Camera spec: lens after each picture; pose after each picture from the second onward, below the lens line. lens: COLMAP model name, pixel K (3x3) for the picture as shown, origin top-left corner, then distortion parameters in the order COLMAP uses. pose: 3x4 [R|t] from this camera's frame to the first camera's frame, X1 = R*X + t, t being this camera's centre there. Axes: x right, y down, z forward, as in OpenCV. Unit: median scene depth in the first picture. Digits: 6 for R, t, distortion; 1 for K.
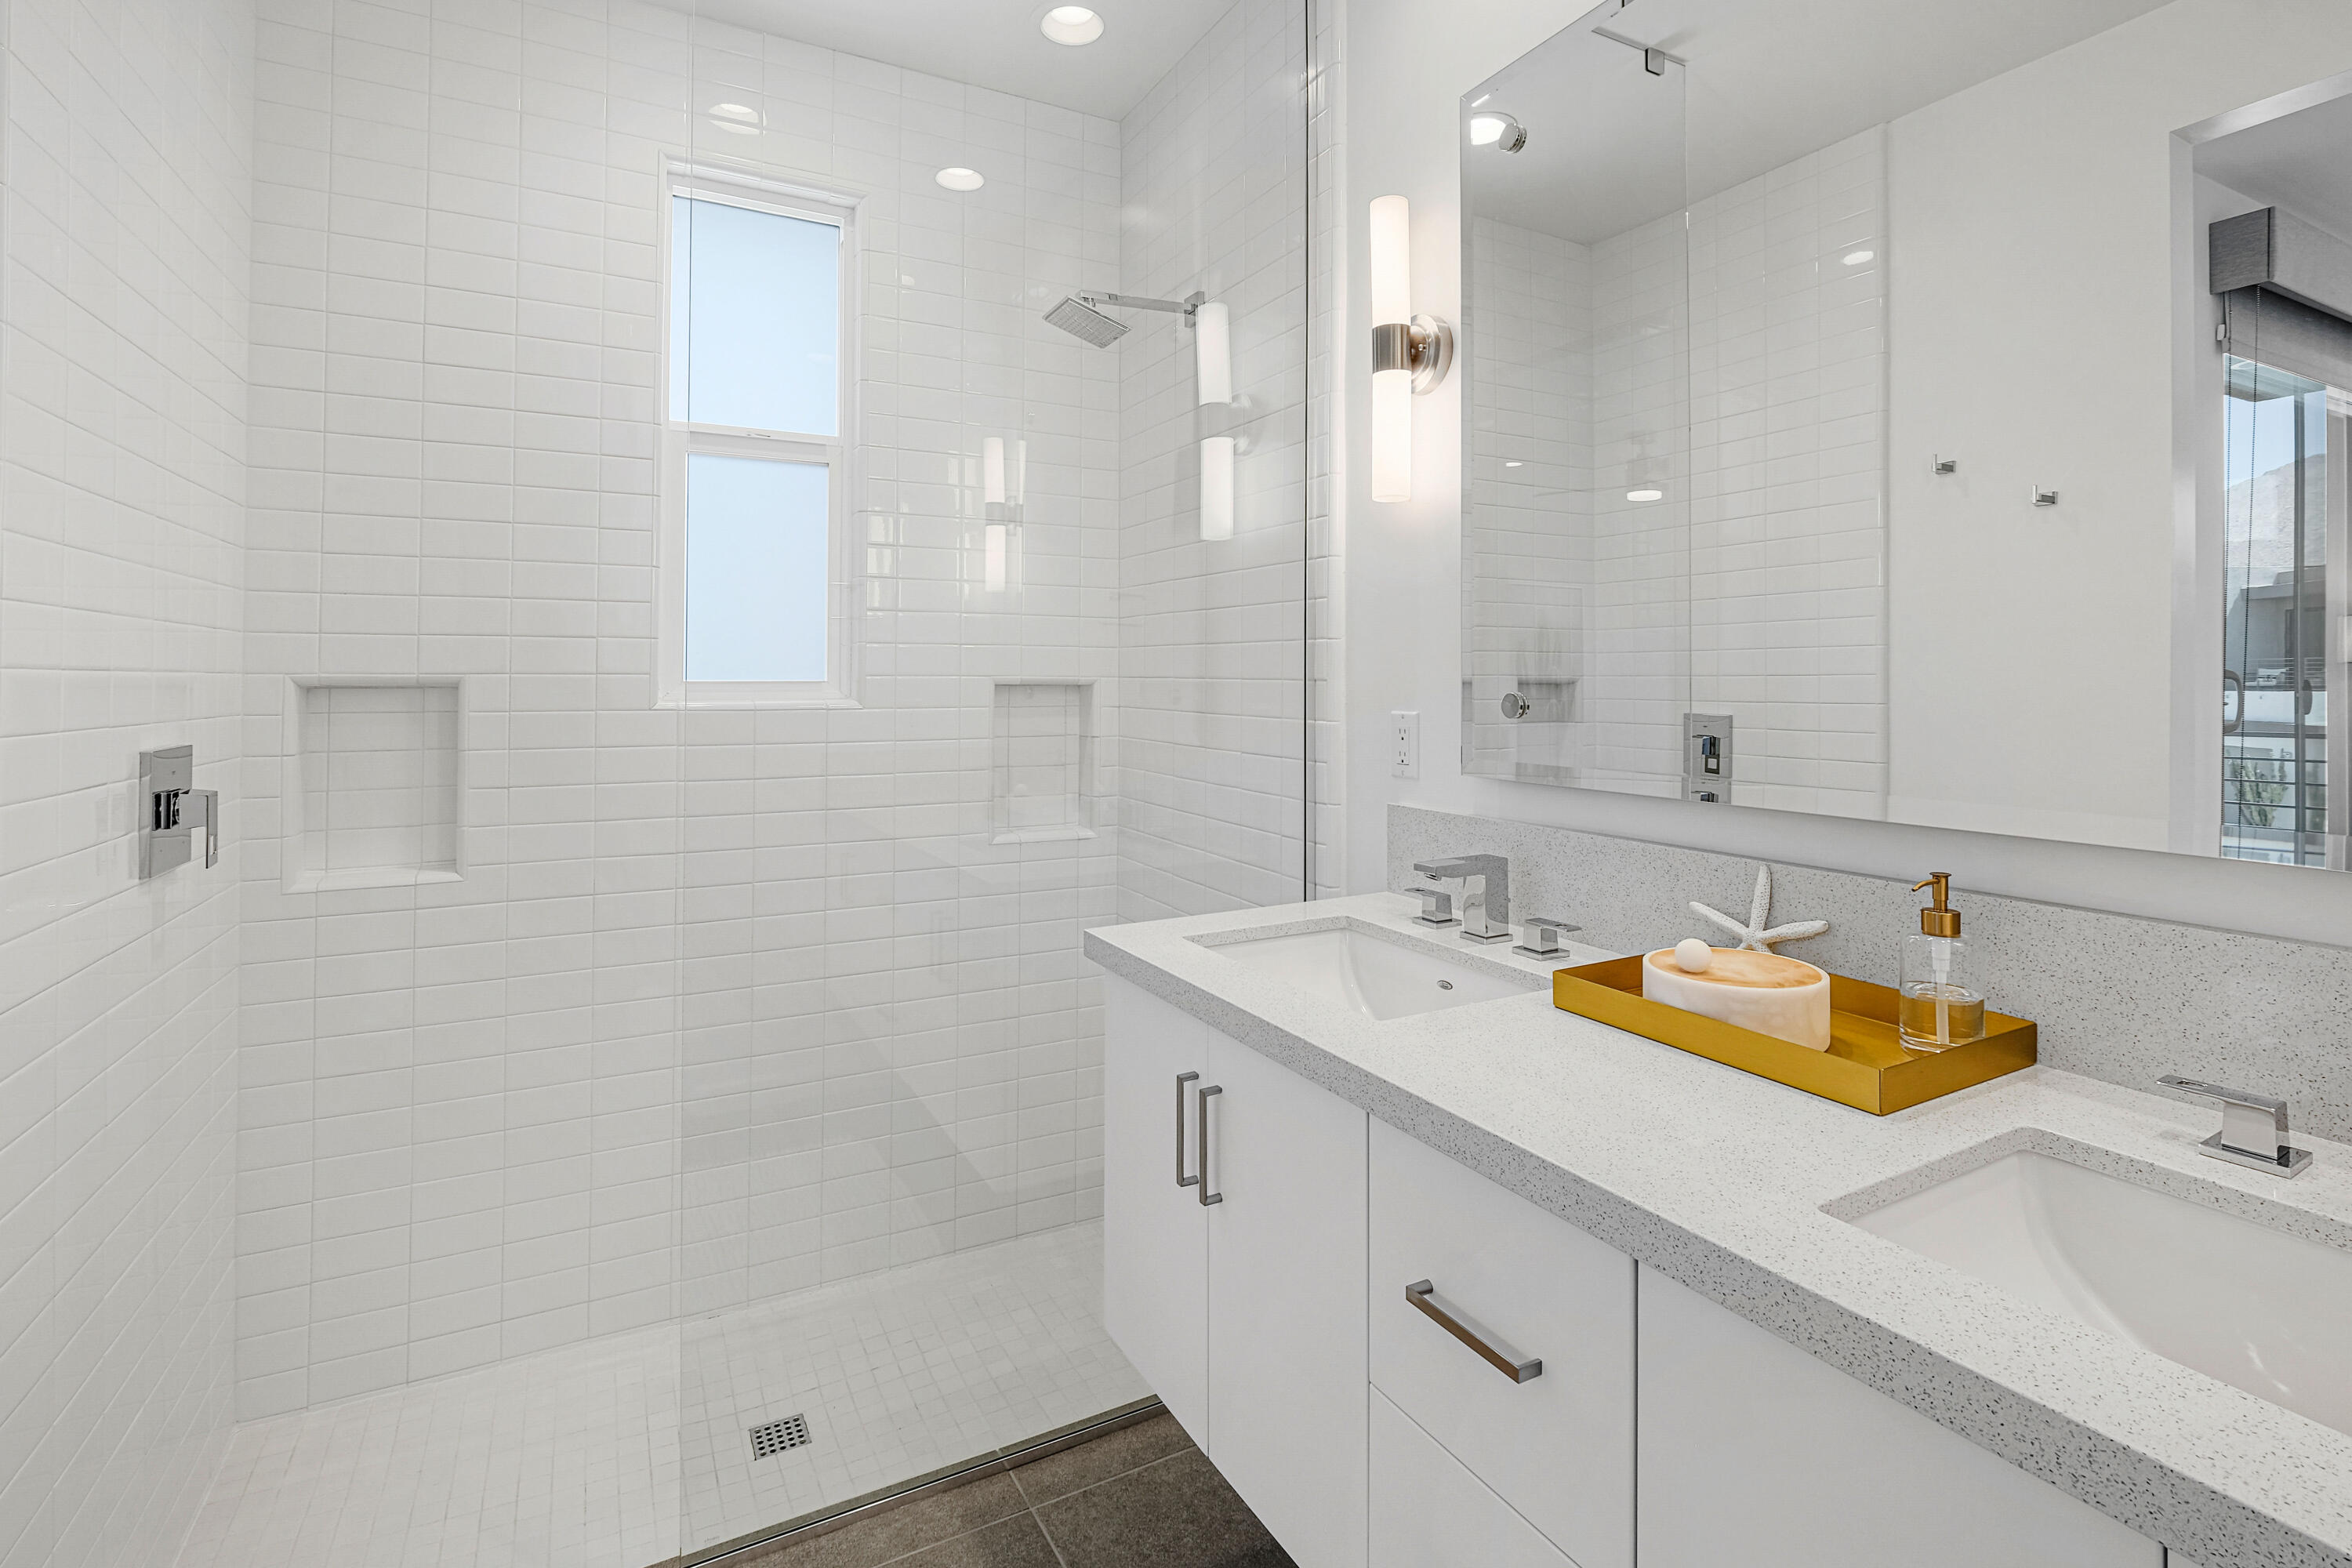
lens RADIAL K [[1093.7, 0, 1175.8], [0, 1093.7, 674.6], [0, 0, 1]] dist [-0.000320, 0.000021]
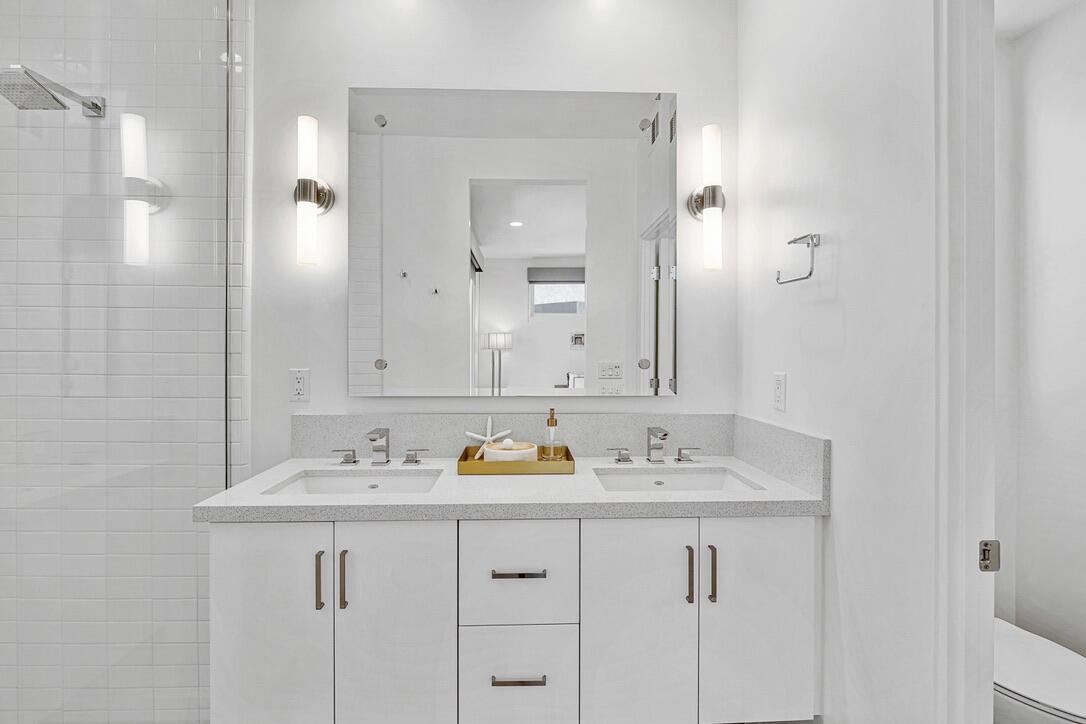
lens RADIAL K [[530.5, 0, 543.4], [0, 530.5, 354.6], [0, 0, 1]] dist [0.004362, 0.000288]
pose [[0.458499, 0.003263, 0.888689, -0.498259], [-0.004396, 0.999989, -0.001404, 0.007300], [-0.888684, -0.003263, 0.458509, 0.153531]]
